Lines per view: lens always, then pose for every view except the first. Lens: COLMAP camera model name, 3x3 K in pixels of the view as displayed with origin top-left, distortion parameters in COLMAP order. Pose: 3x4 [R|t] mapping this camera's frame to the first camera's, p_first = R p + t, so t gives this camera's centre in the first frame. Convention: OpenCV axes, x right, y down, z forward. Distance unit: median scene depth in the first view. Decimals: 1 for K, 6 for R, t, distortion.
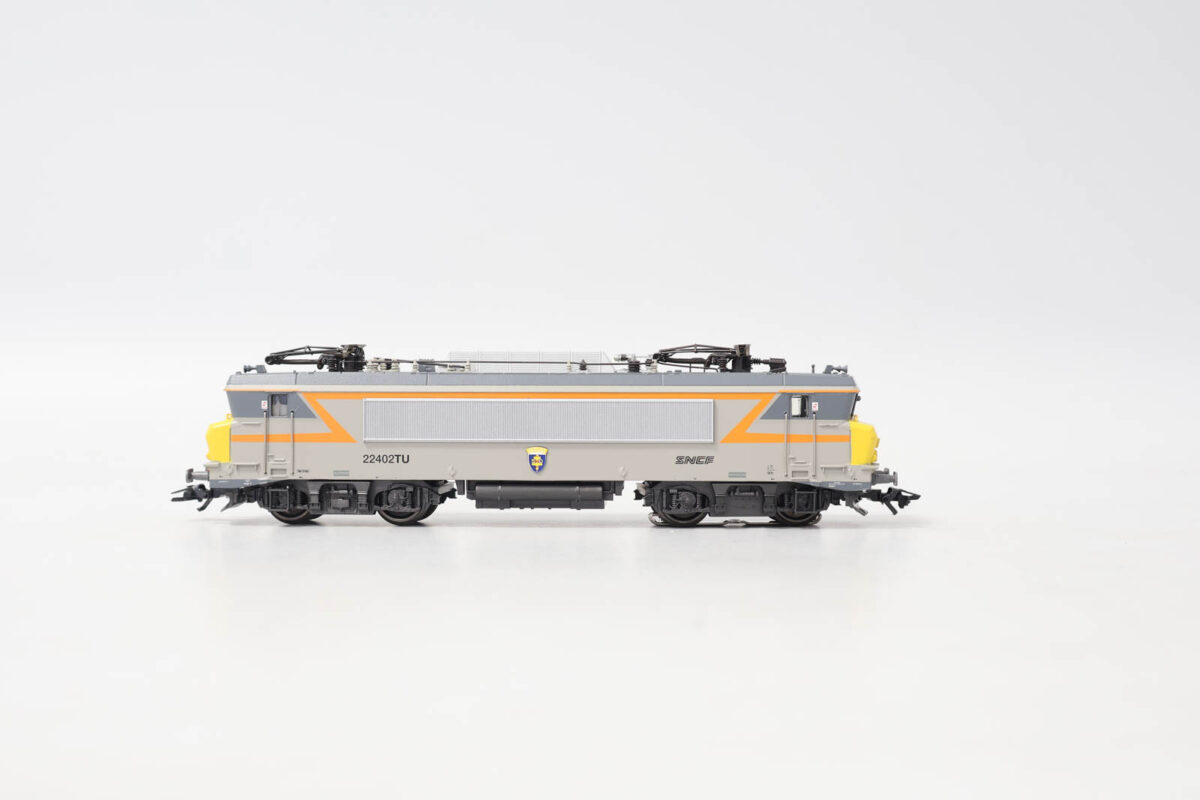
lens RADIAL K [[1851.5, 0, 600.0], [0, 1851.5, 400.0], [0, 0, 1]] dist [-0.009075, -0.004079]
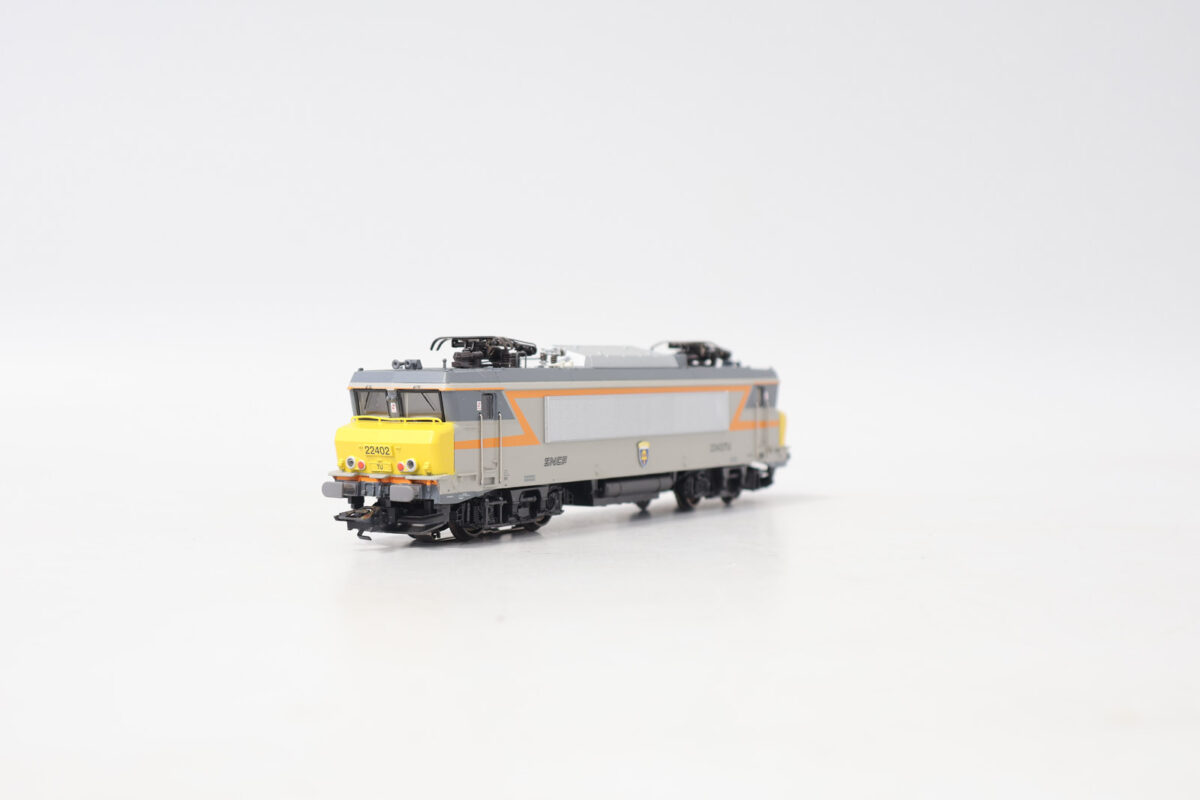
lens RADIAL K [[1851.5, 0, 600.0], [0, 1851.5, 400.0], [0, 0, 1]] dist [-0.009075, -0.004079]
pose [[0.498724, -0.019431, 0.866543, -0.911718], [0.017162, 0.999774, 0.012541, -0.010107], [-0.866591, 0.008617, 0.498945, 0.513384]]
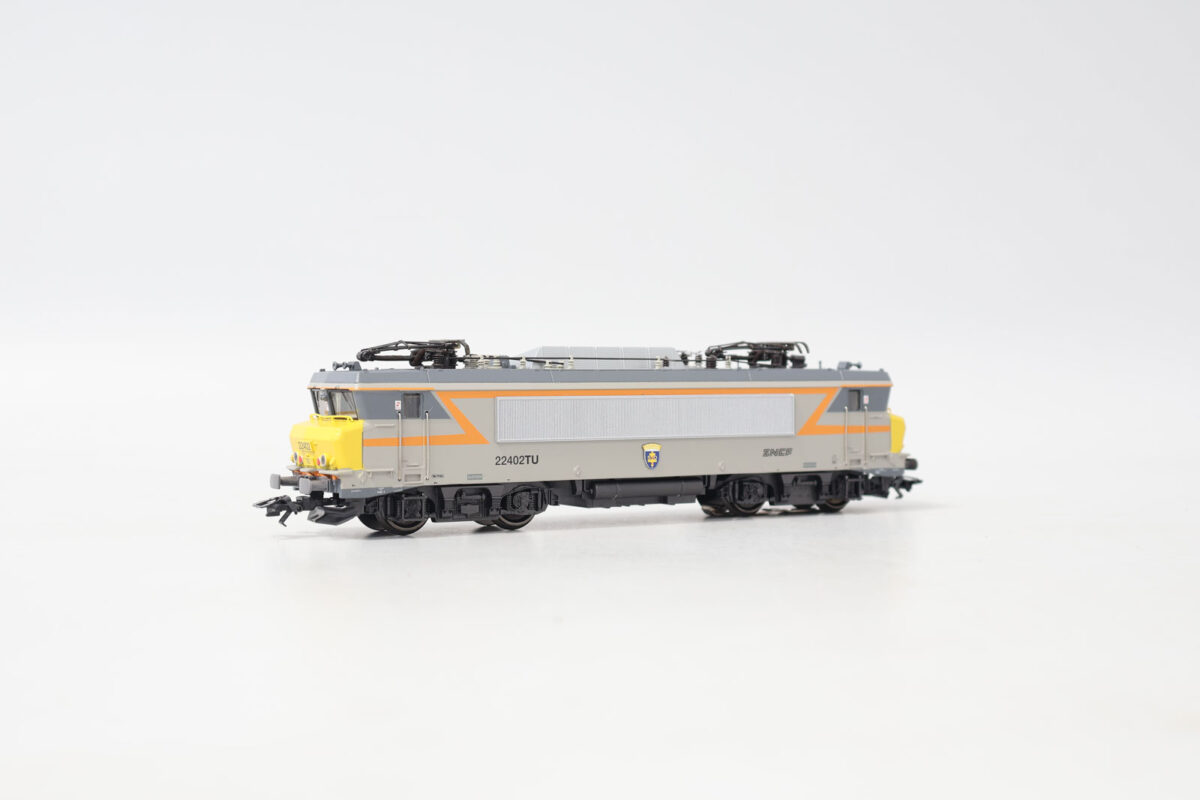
lens RADIAL K [[1851.5, 0, 600.0], [0, 1851.5, 400.0], [0, 0, 1]] dist [-0.009075, -0.004079]
pose [[0.831765, -0.012268, 0.554992, -0.605544], [0.011837, 0.999920, 0.004363, -0.002731], [-0.555001, 0.002940, 0.831844, 0.184527]]
